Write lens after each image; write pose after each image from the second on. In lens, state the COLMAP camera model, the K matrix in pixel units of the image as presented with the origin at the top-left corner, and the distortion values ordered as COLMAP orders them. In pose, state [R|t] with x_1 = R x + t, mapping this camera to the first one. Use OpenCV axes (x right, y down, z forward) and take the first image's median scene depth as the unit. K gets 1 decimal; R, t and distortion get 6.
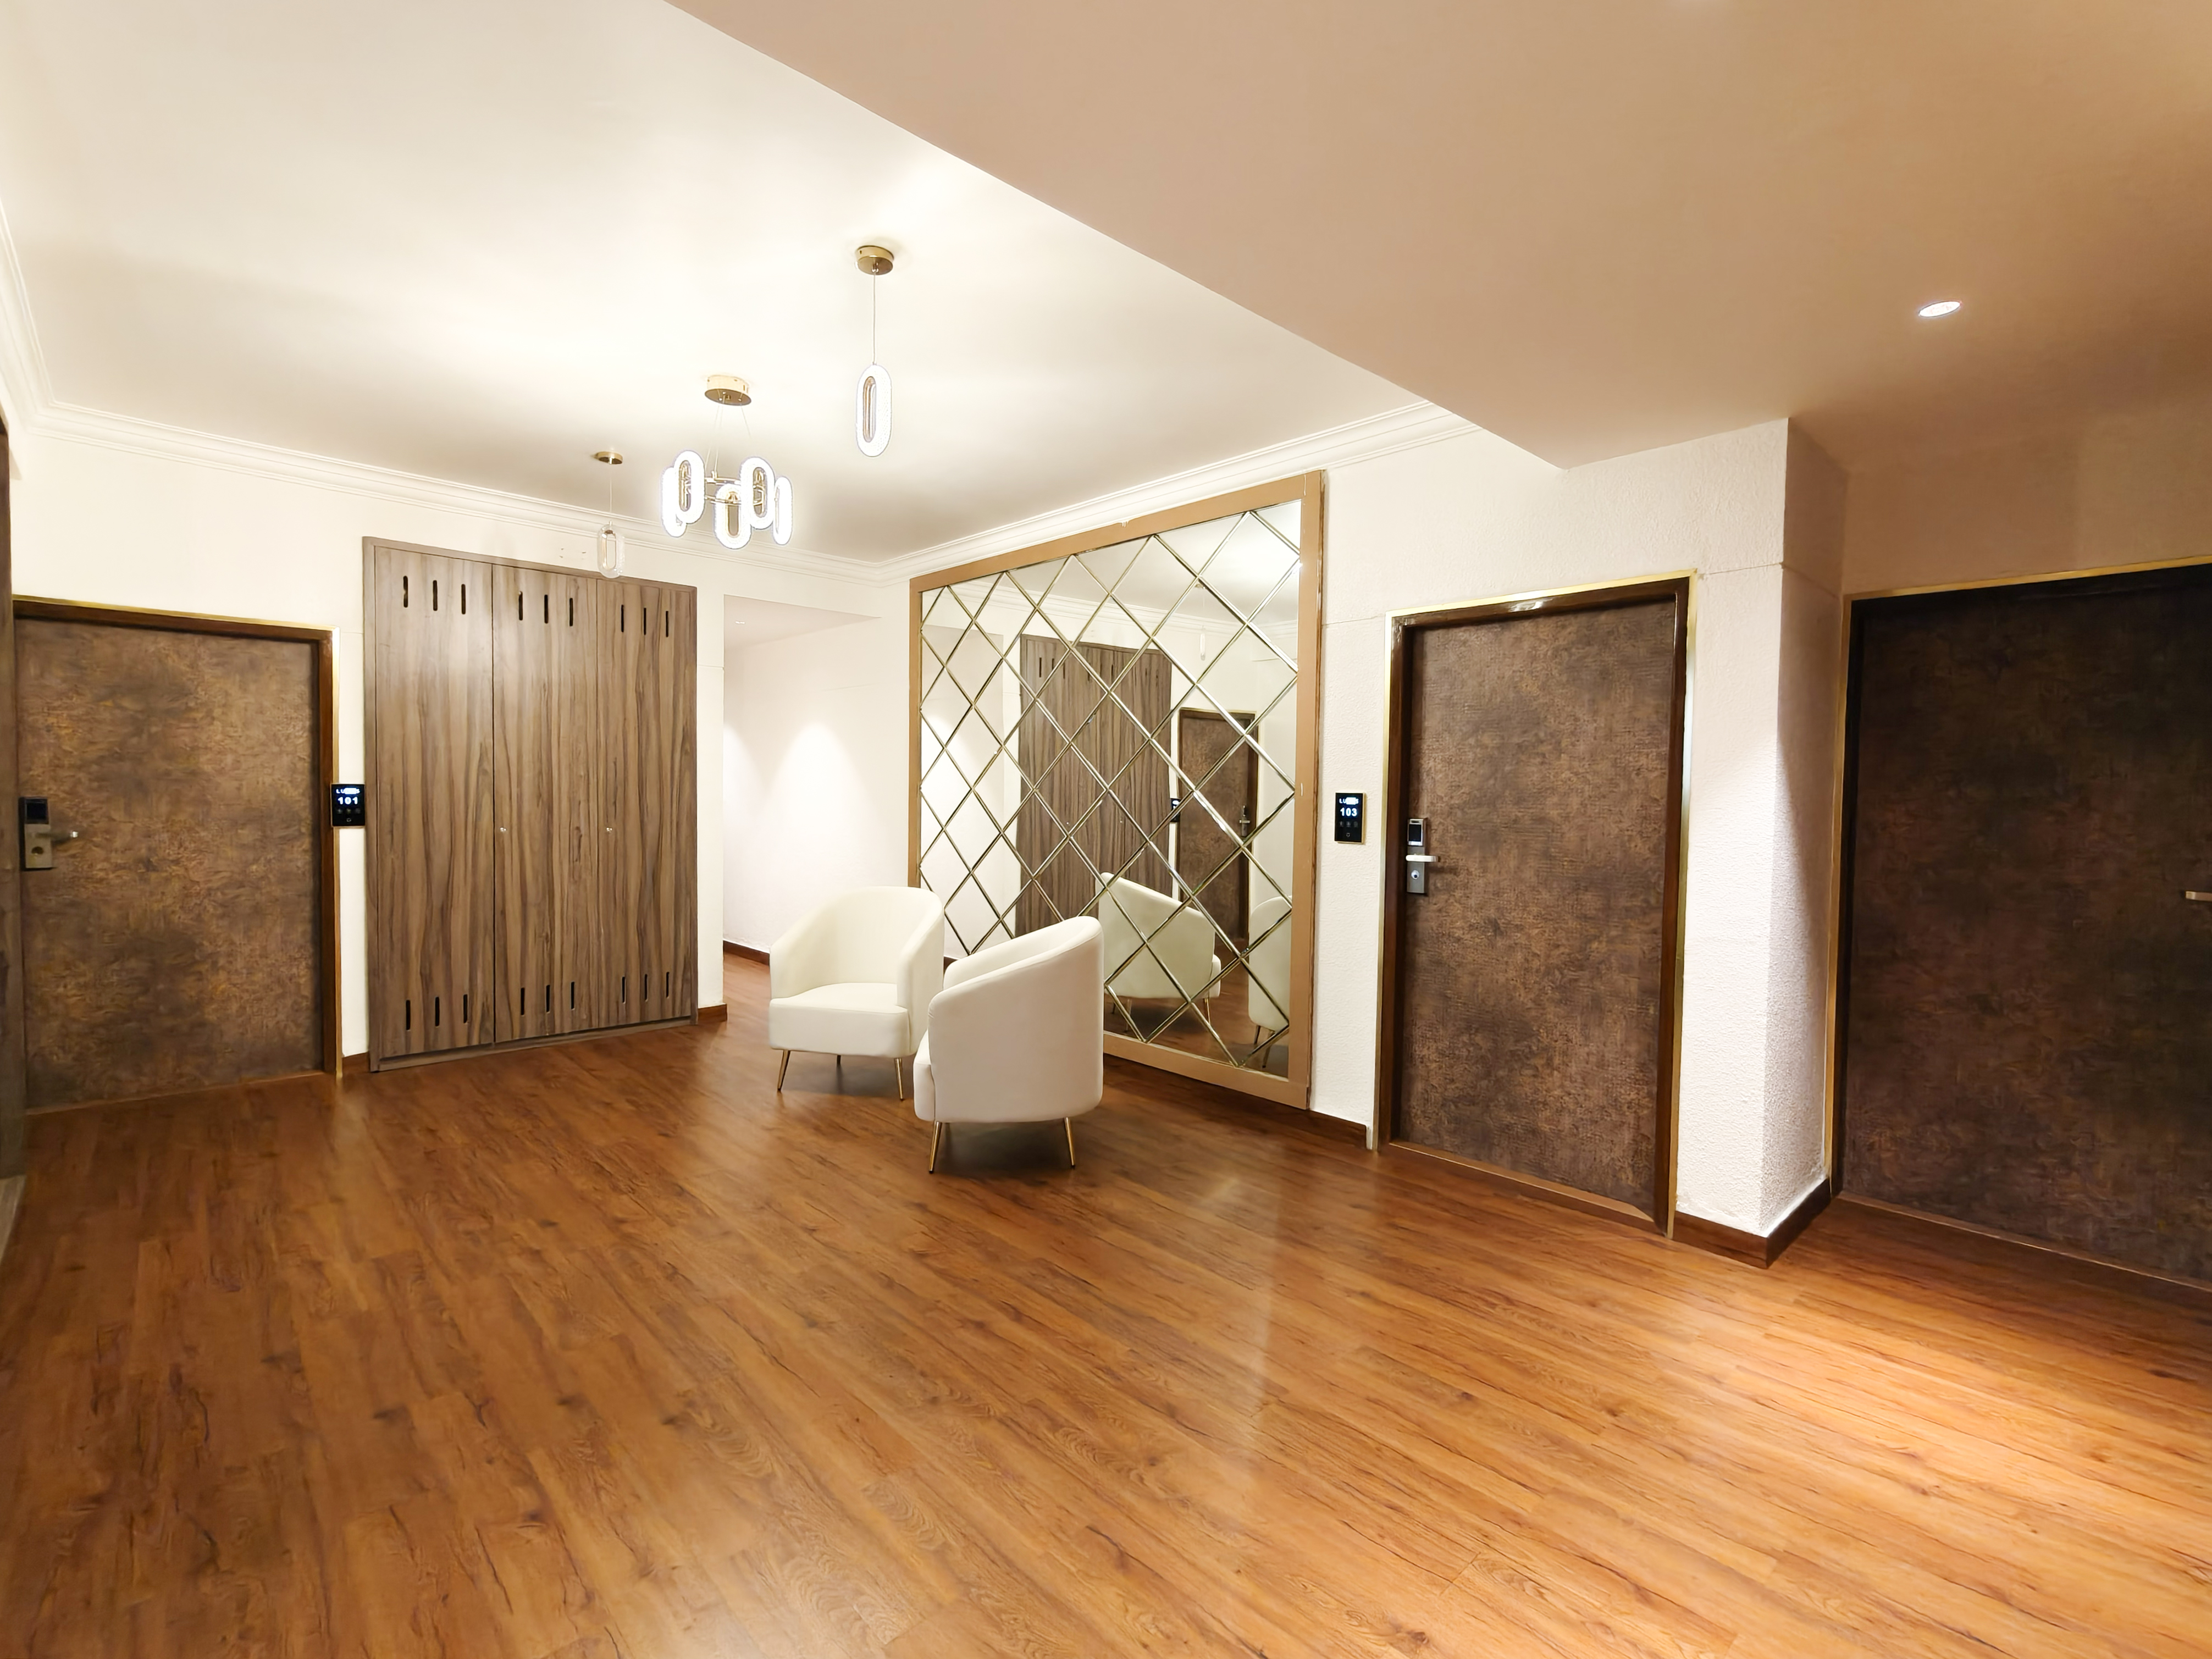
lens RADIAL K [[1014.8, 0, 1106.0], [0, 1014.8, 829.5], [0, 0, 1]] dist [0.001181, -0.000553]
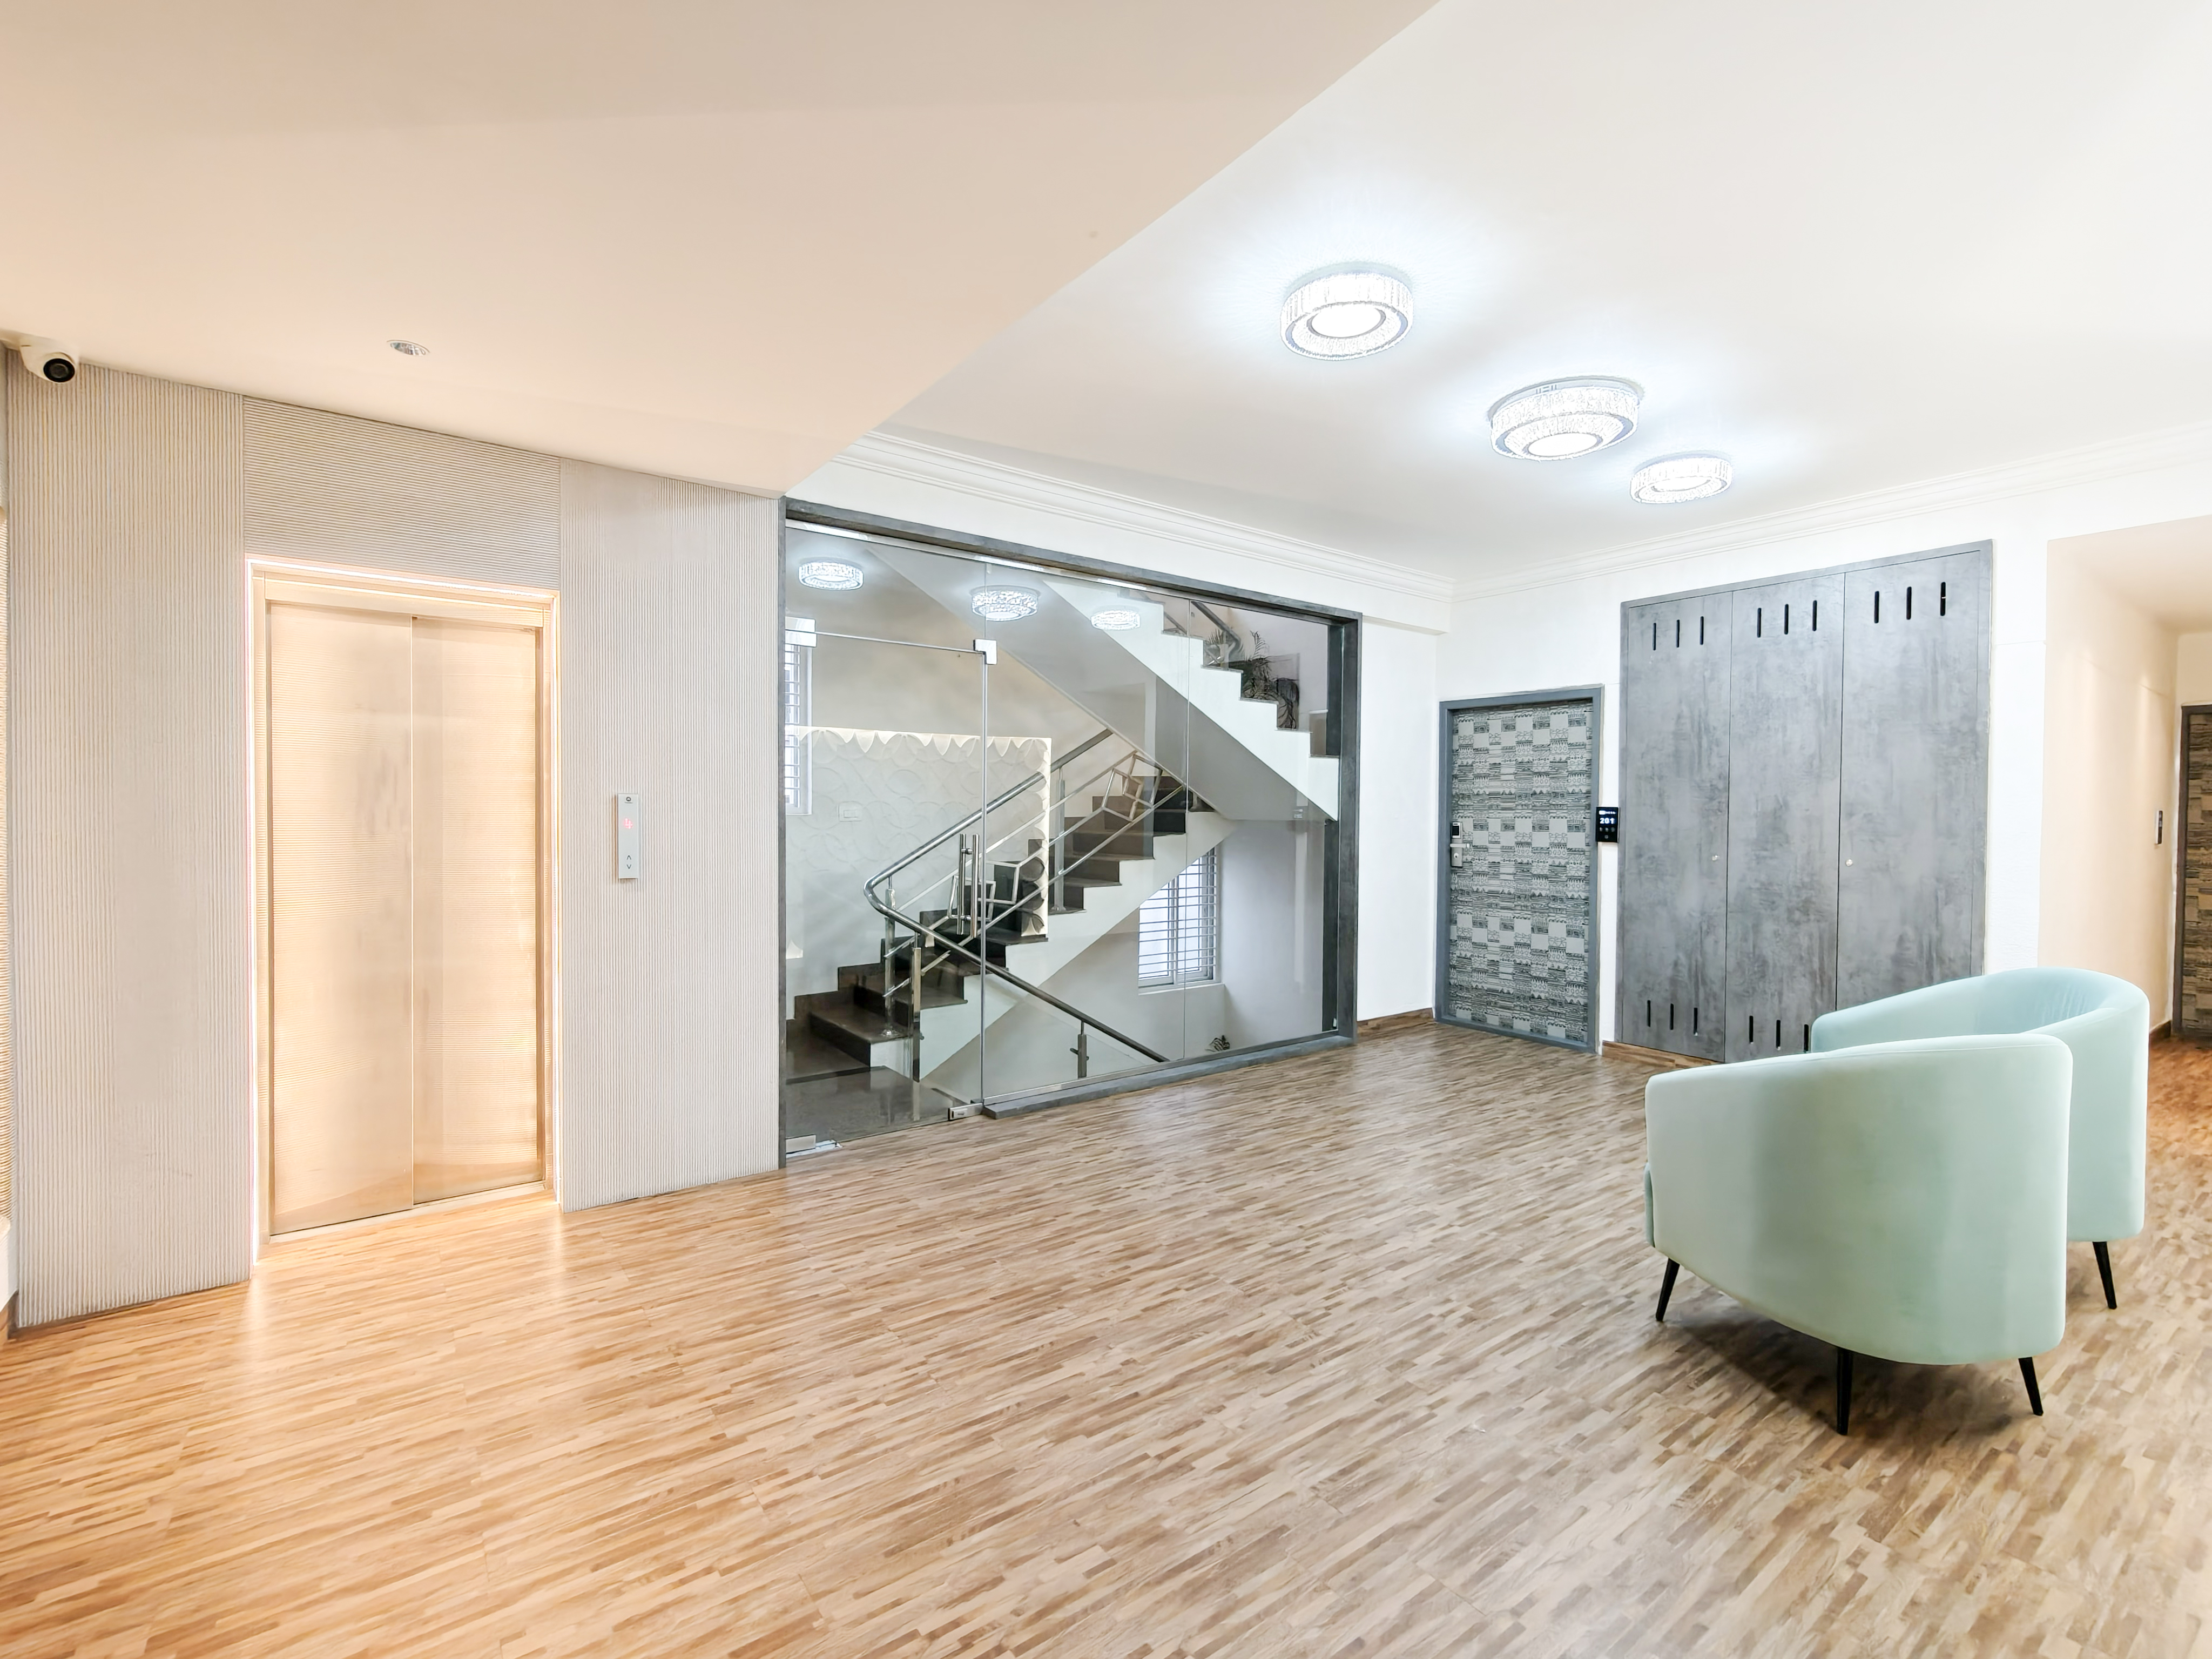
lens RADIAL K [[1014.8, 0, 1106.0], [0, 1014.8, 829.5], [0, 0, 1]] dist [0.001181, -0.000553]
pose [[-0.107967, 0.004806, -0.994143, 0.680402], [-0.043538, 0.999006, 0.009558, -0.013770], [0.993201, 0.044315, -0.107650, 0.719471]]
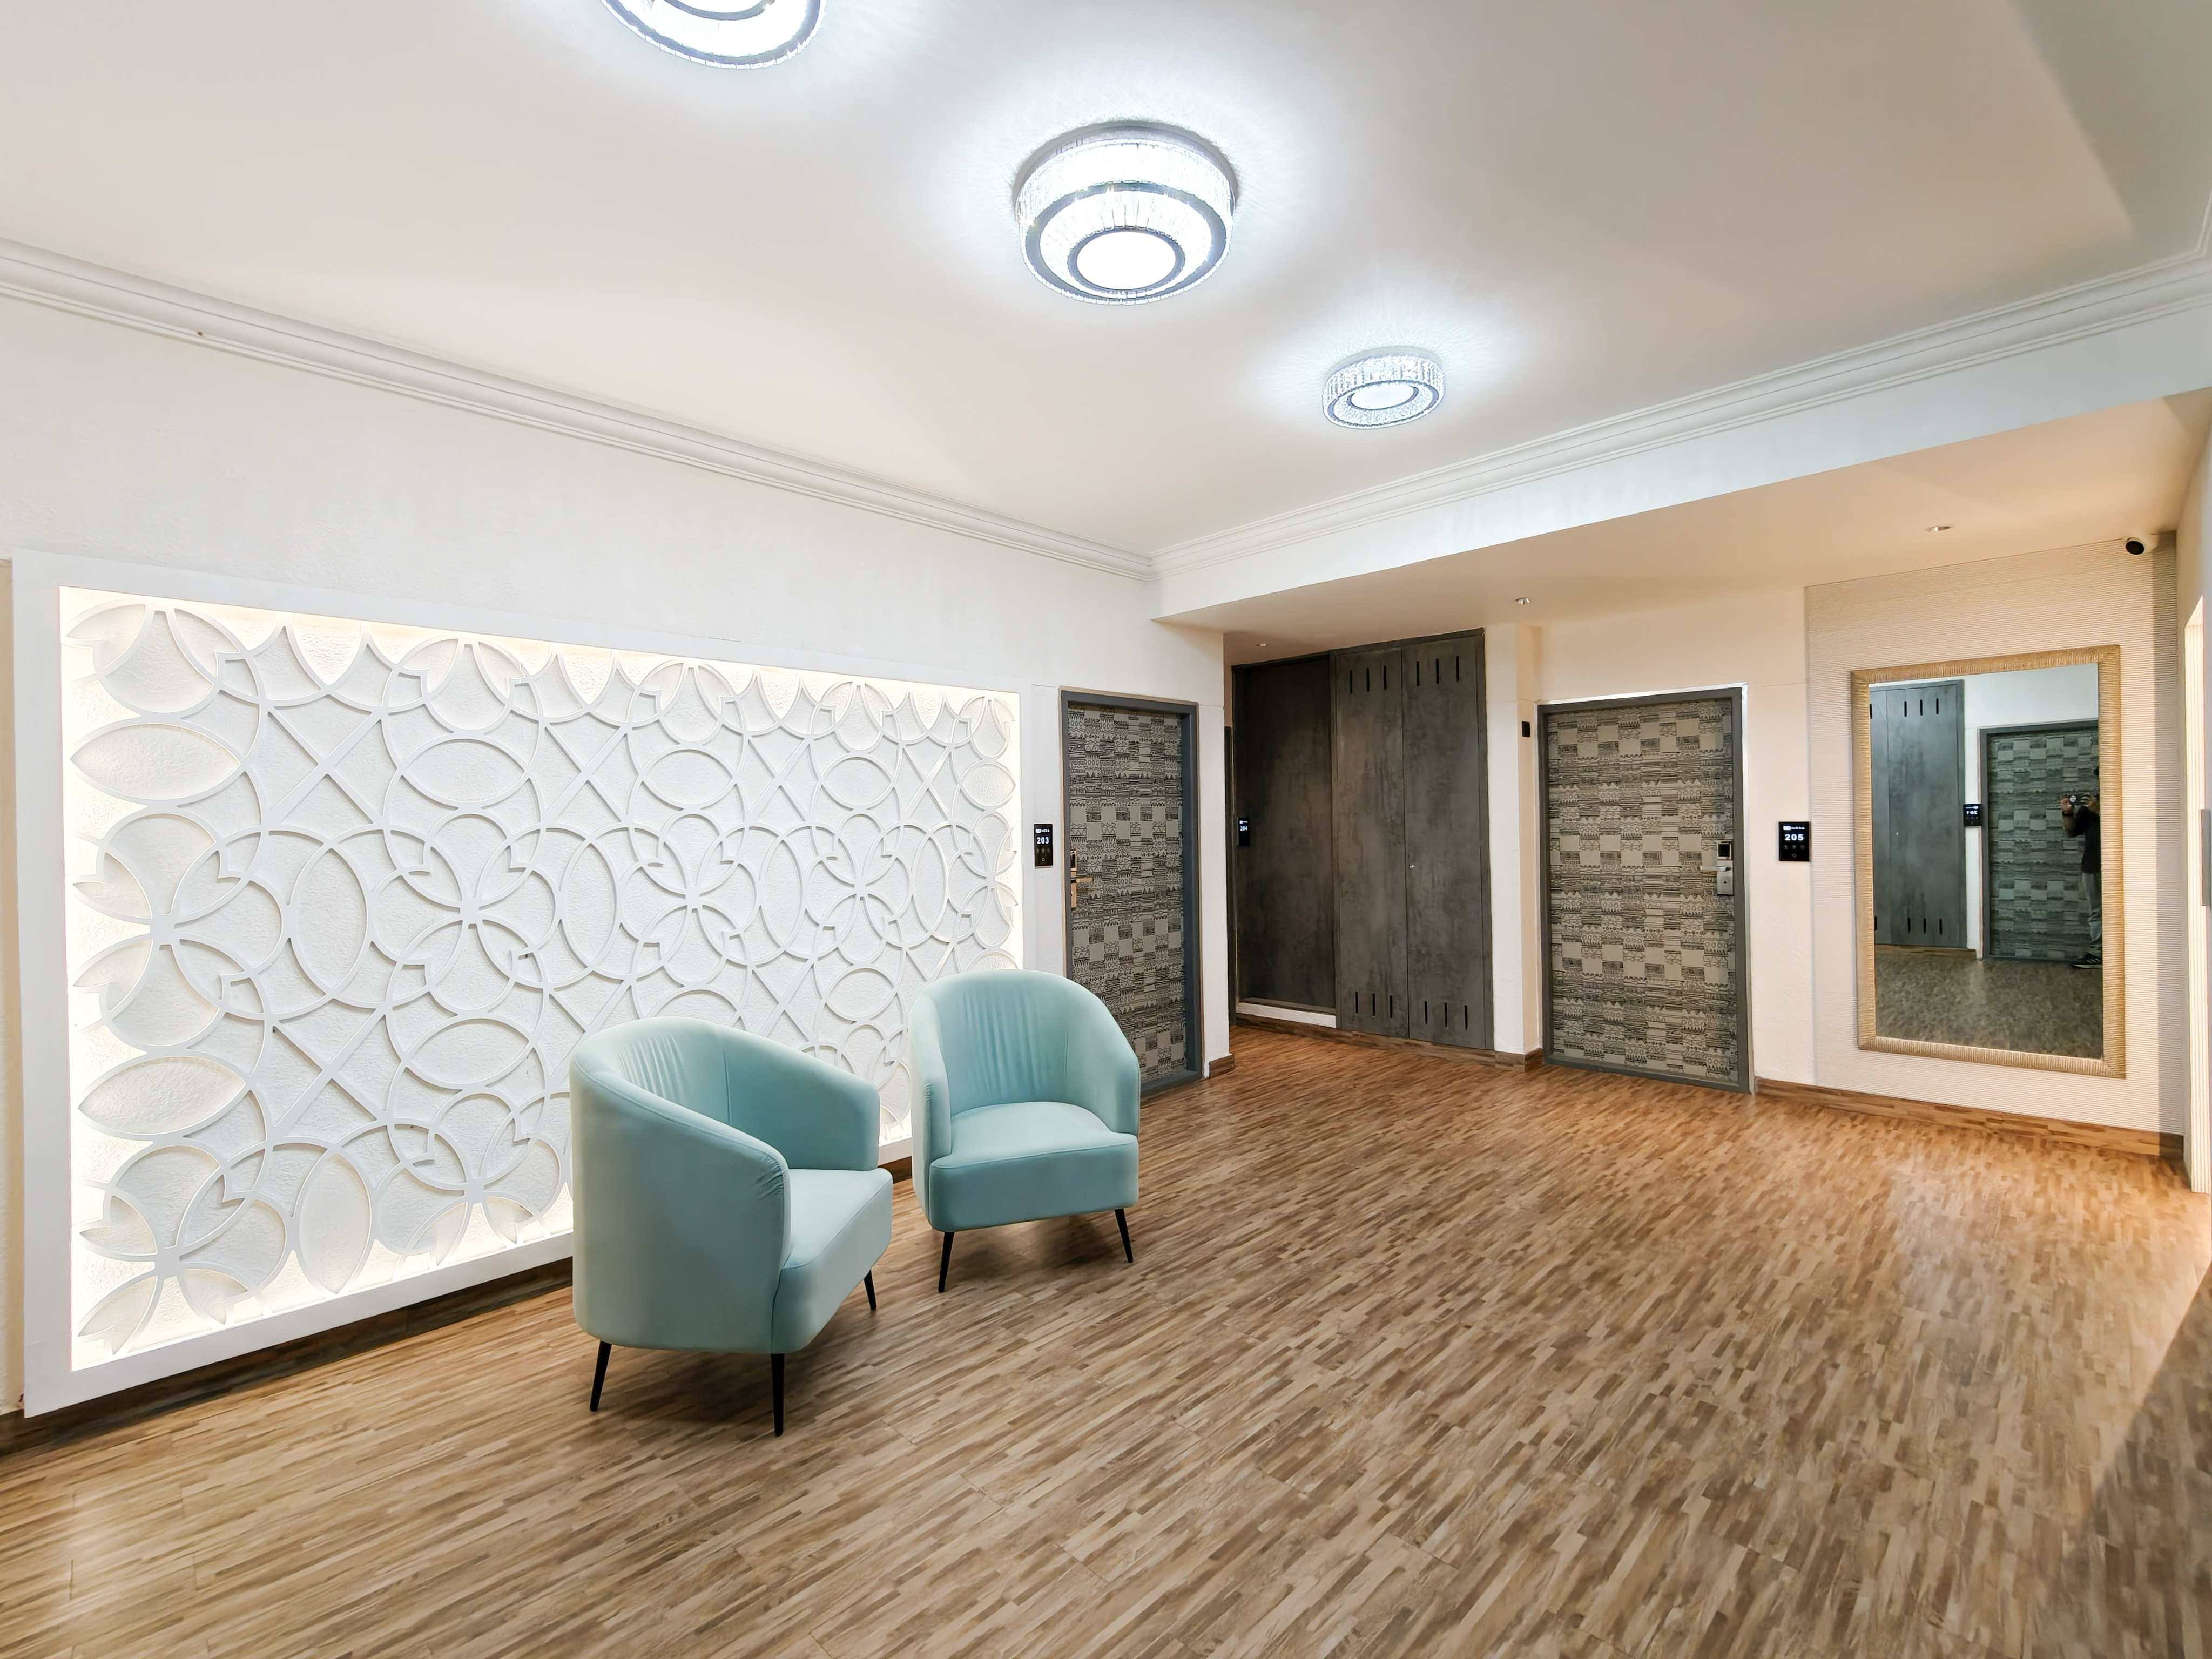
lens RADIAL K [[964.9, 0, 1114.6], [0, 964.9, 834.4], [0, 0, 1]] dist [0.002044, -0.000248]
pose [[-0.049385, -0.017975, 0.998618, -1.059952], [0.053598, 0.998350, 0.020621, -0.064913], [-0.997341, 0.054543, -0.048340, 1.118595]]
